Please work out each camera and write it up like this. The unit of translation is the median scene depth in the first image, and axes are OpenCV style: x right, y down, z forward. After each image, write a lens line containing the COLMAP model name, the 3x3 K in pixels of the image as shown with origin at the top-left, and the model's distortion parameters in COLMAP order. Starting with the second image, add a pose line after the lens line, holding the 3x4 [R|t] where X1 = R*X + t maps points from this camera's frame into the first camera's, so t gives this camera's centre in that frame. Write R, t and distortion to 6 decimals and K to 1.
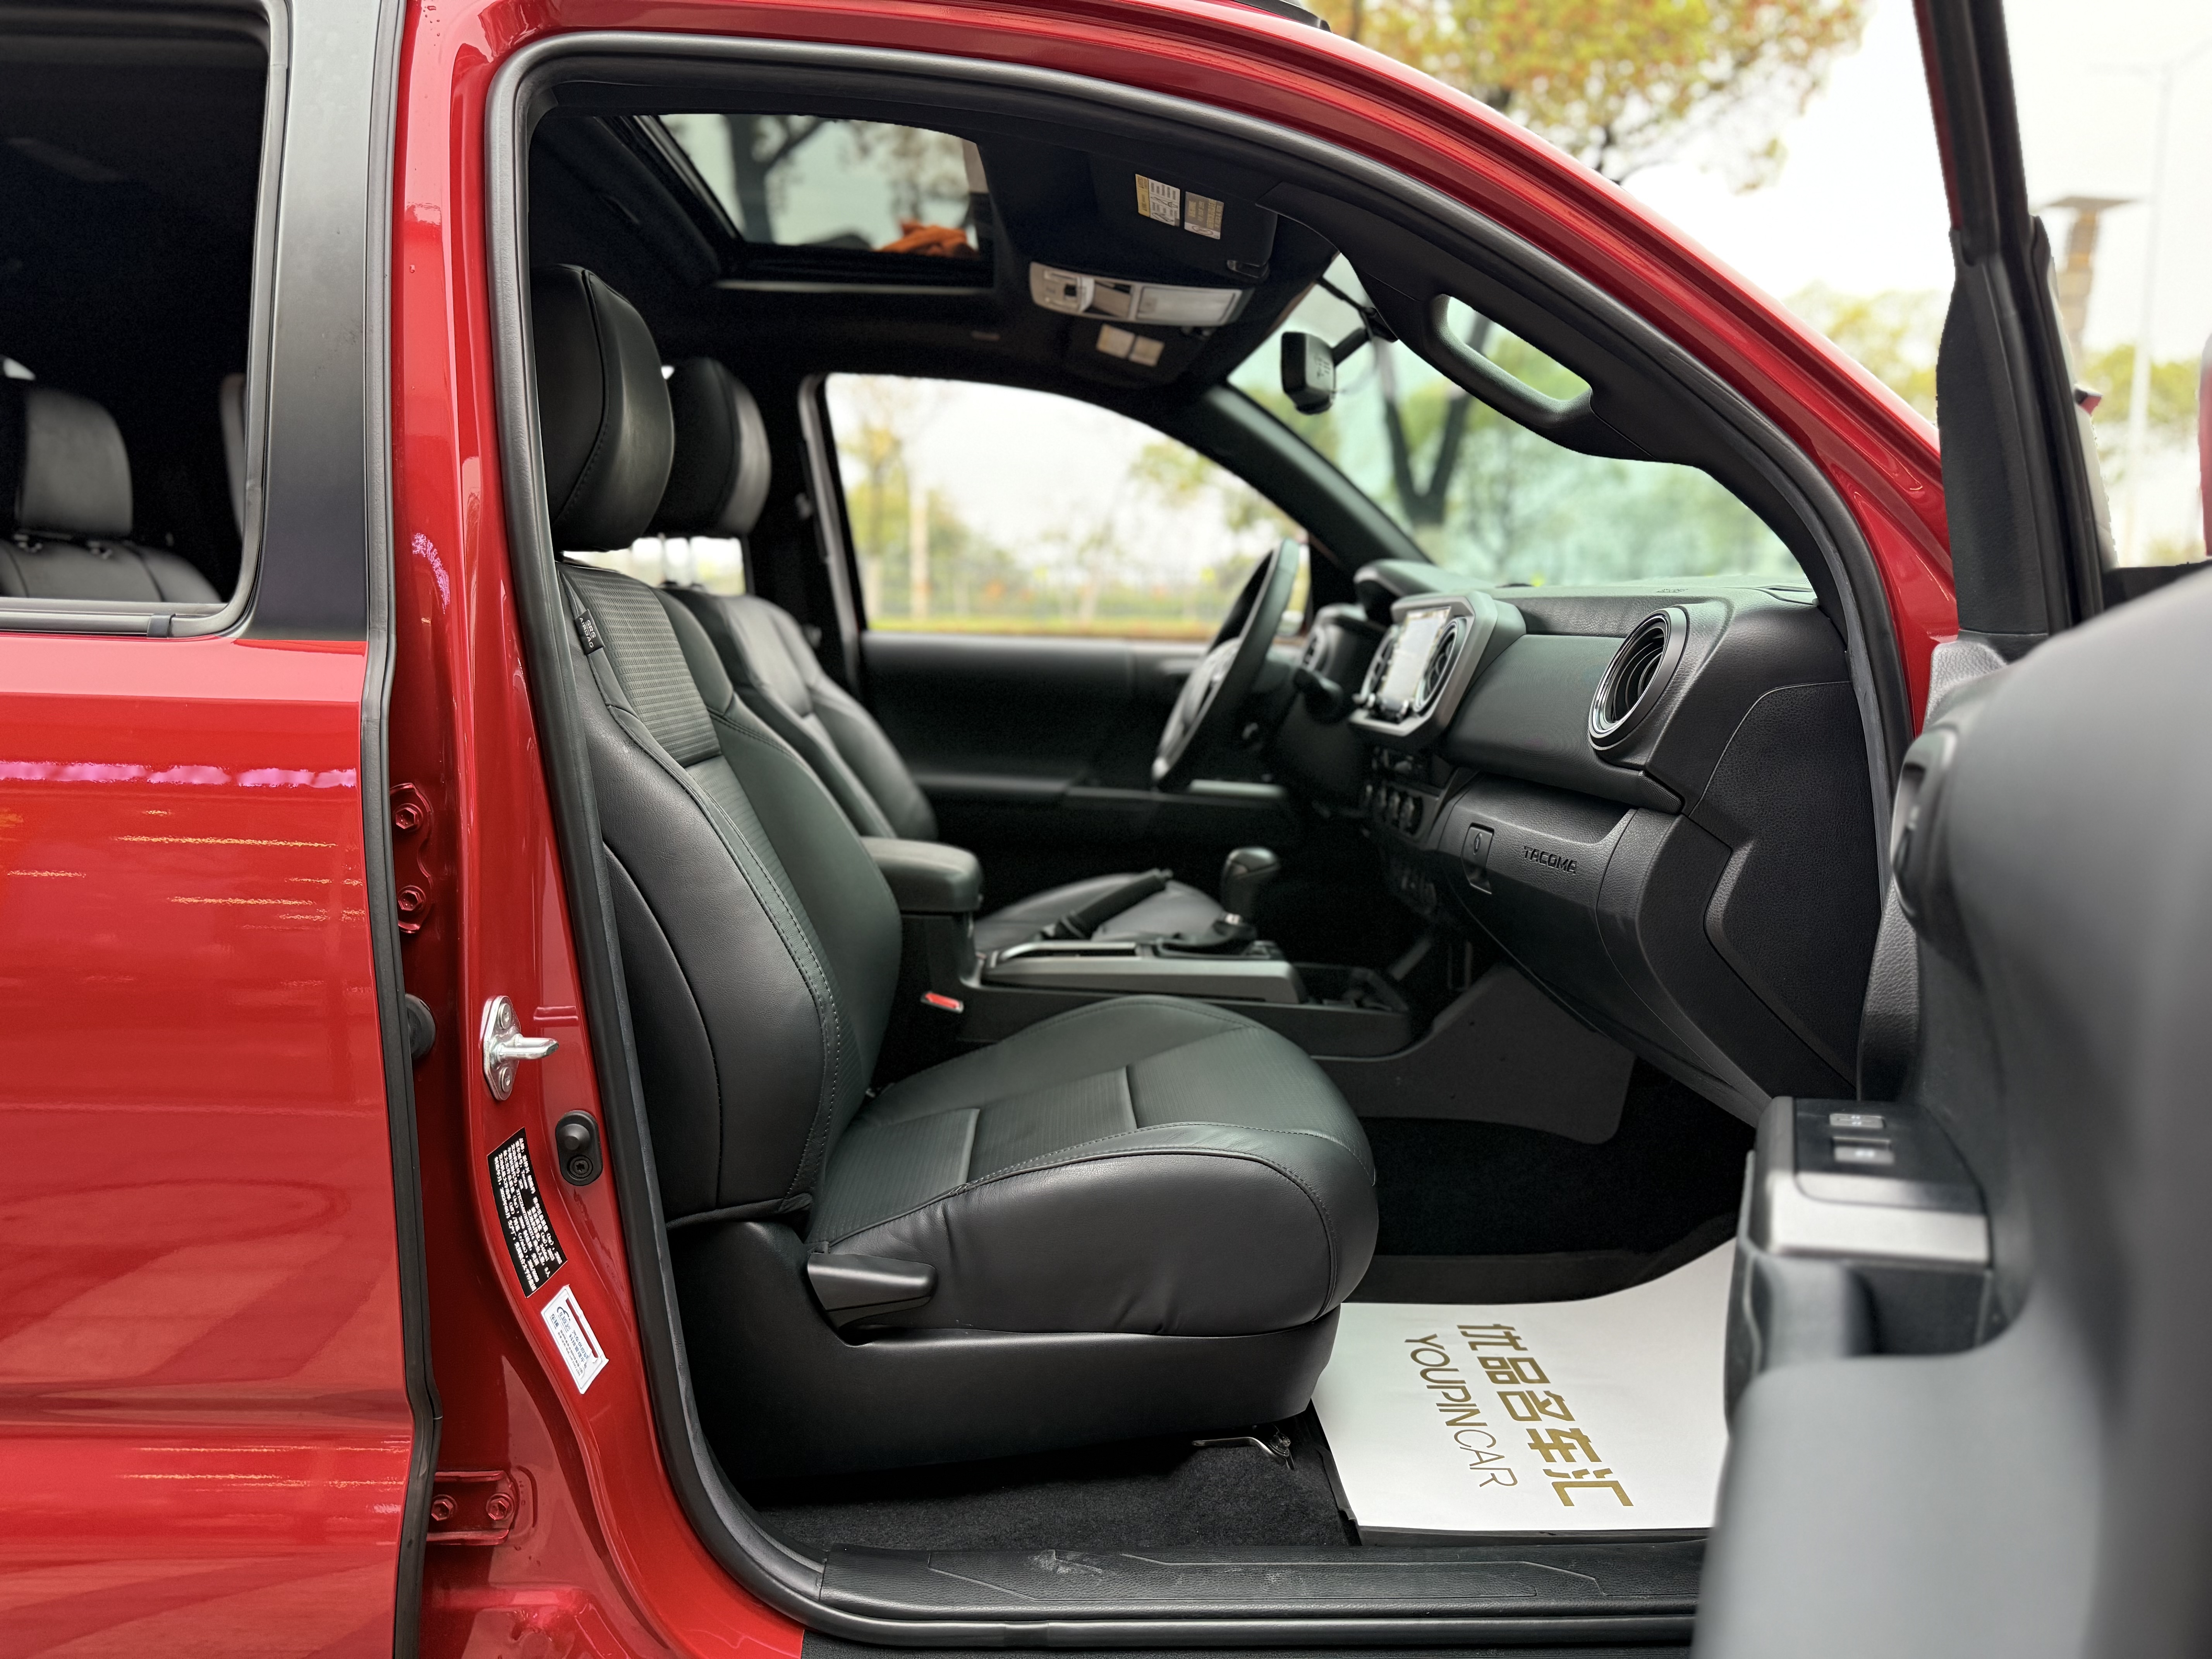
lens RADIAL K [[1590.4, 0, 1101.3], [0, 1590.4, 827.5], [0, 0, 1]] dist [-0.025746, 0.004090]
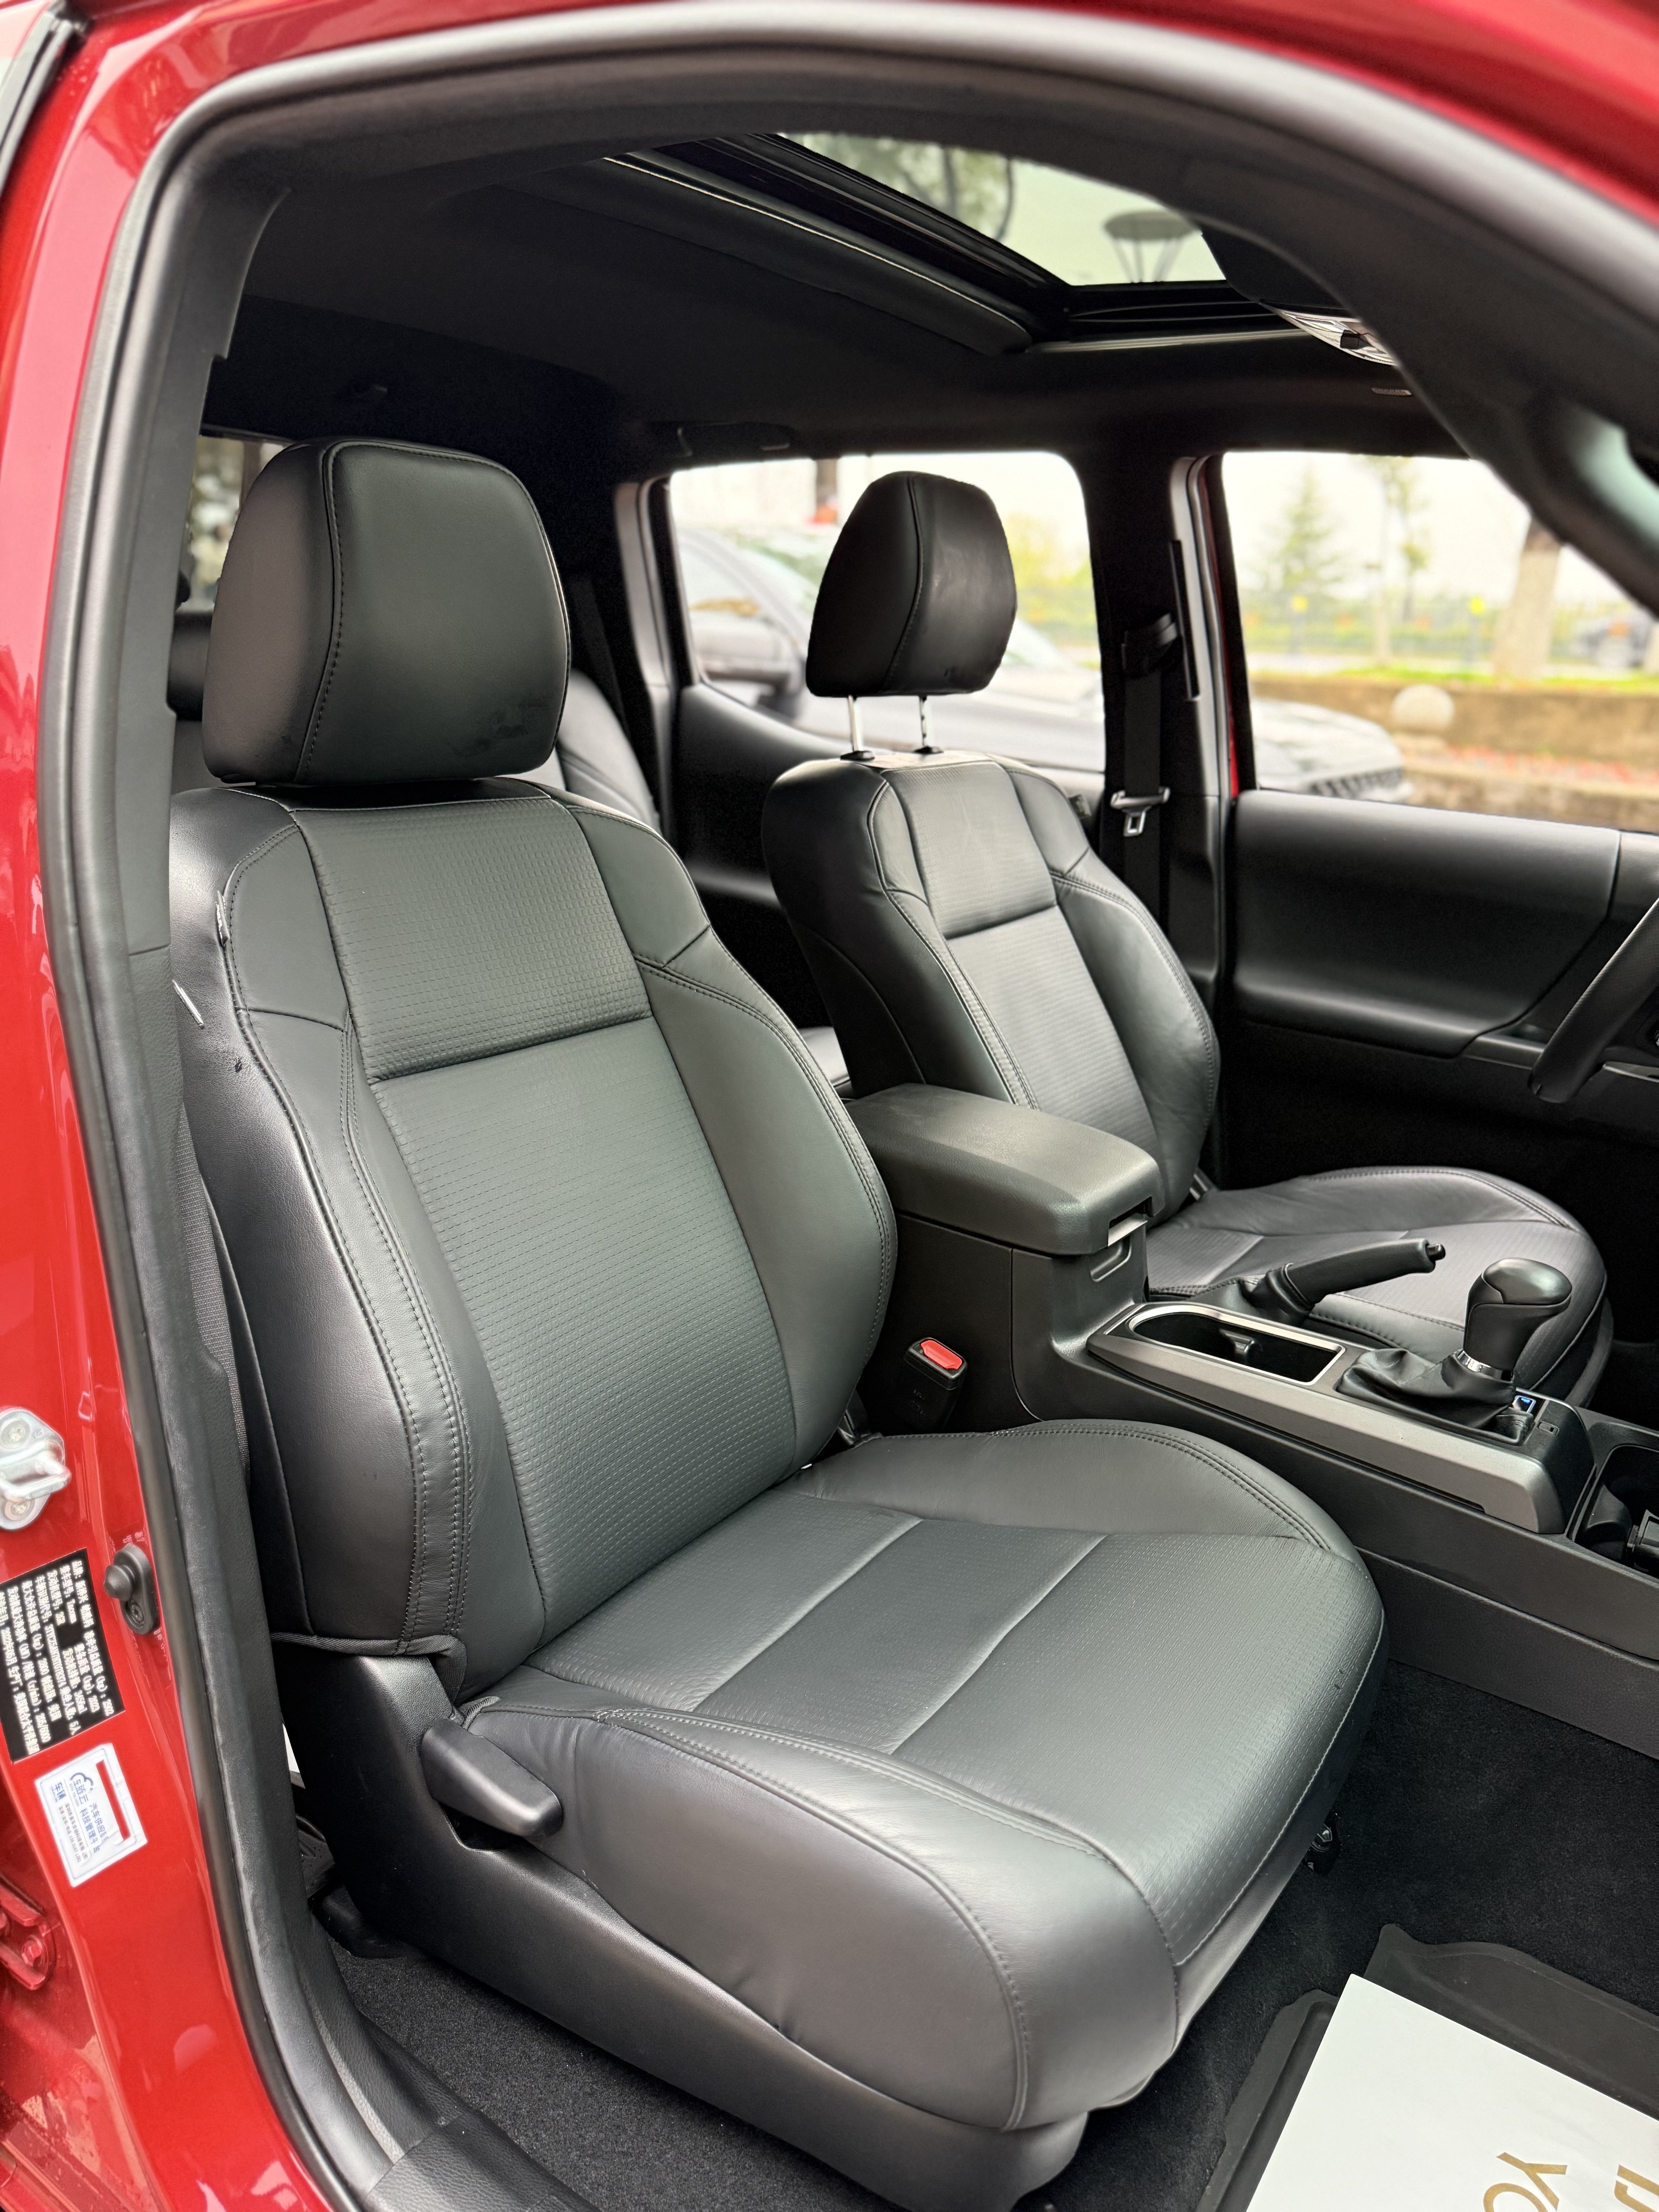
lens RADIAL K [[1590.4, 0, 818.9], [0, 1590.4, 1094.4], [0, 0, 1]] dist [-0.025746, 0.004090]
pose [[0.805079, 0.197287, -0.559397, 0.338516], [-0.112696, 0.976765, 0.182292, -0.222910], [0.582363, -0.083717, 0.808606, 0.556904]]
